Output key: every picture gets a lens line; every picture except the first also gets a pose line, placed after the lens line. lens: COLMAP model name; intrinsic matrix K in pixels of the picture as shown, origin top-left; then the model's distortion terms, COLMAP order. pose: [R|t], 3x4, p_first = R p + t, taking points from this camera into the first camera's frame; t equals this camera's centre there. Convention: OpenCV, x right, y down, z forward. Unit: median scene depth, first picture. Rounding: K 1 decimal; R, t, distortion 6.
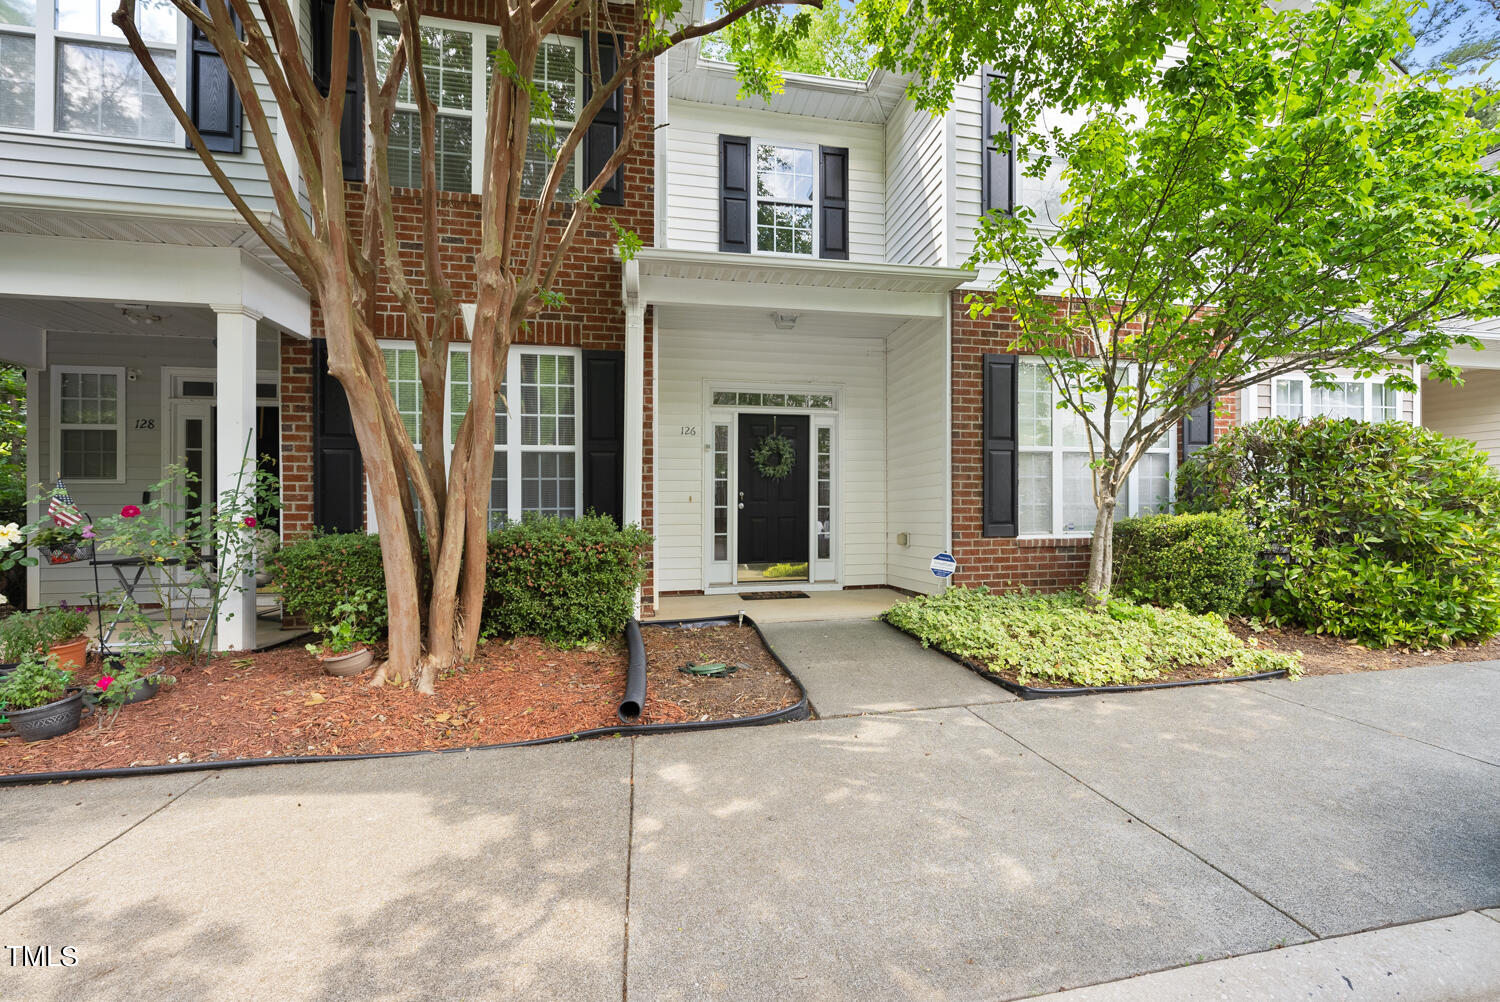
lens RADIAL K [[610.7, 0, 772.4], [0, 610.7, 517.6], [0, 0, 1]] dist [-0.001070, -0.000134]
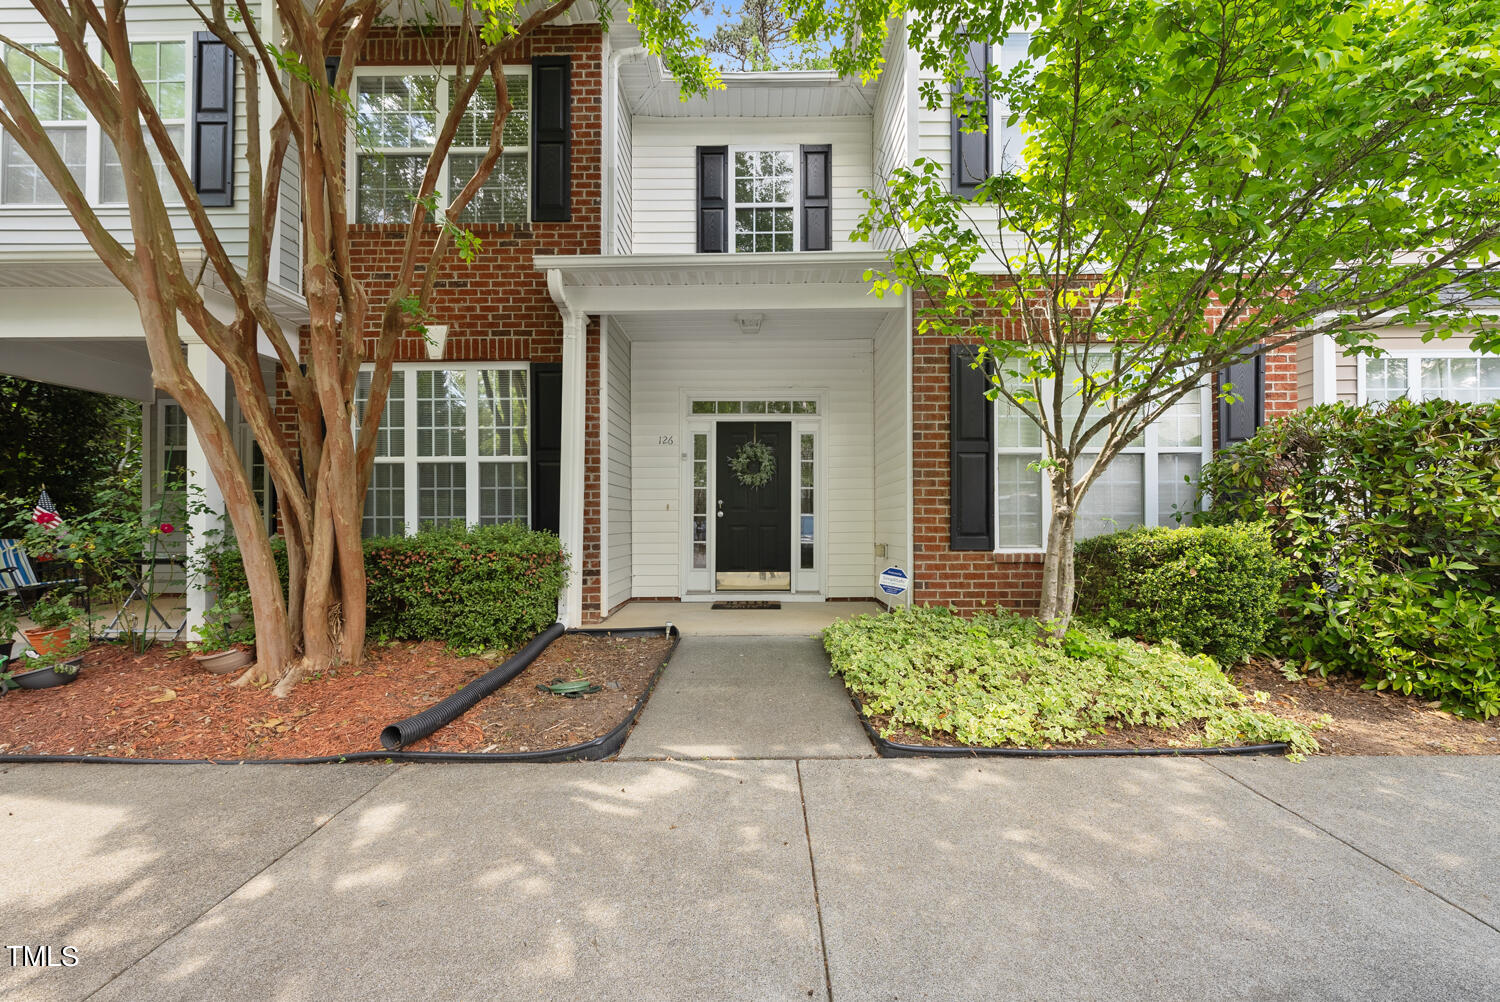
lens RADIAL K [[559.8, 0, 756.4], [0, 559.8, 518.9], [0, 0, 1]] dist [-0.001101, 0.000008]
pose [[0.977153, 0.005351, -0.212469, 0.267846], [-0.007175, 0.999944, -0.007815, -0.006102], [0.212415, 0.009161, 0.977137, 0.156533]]
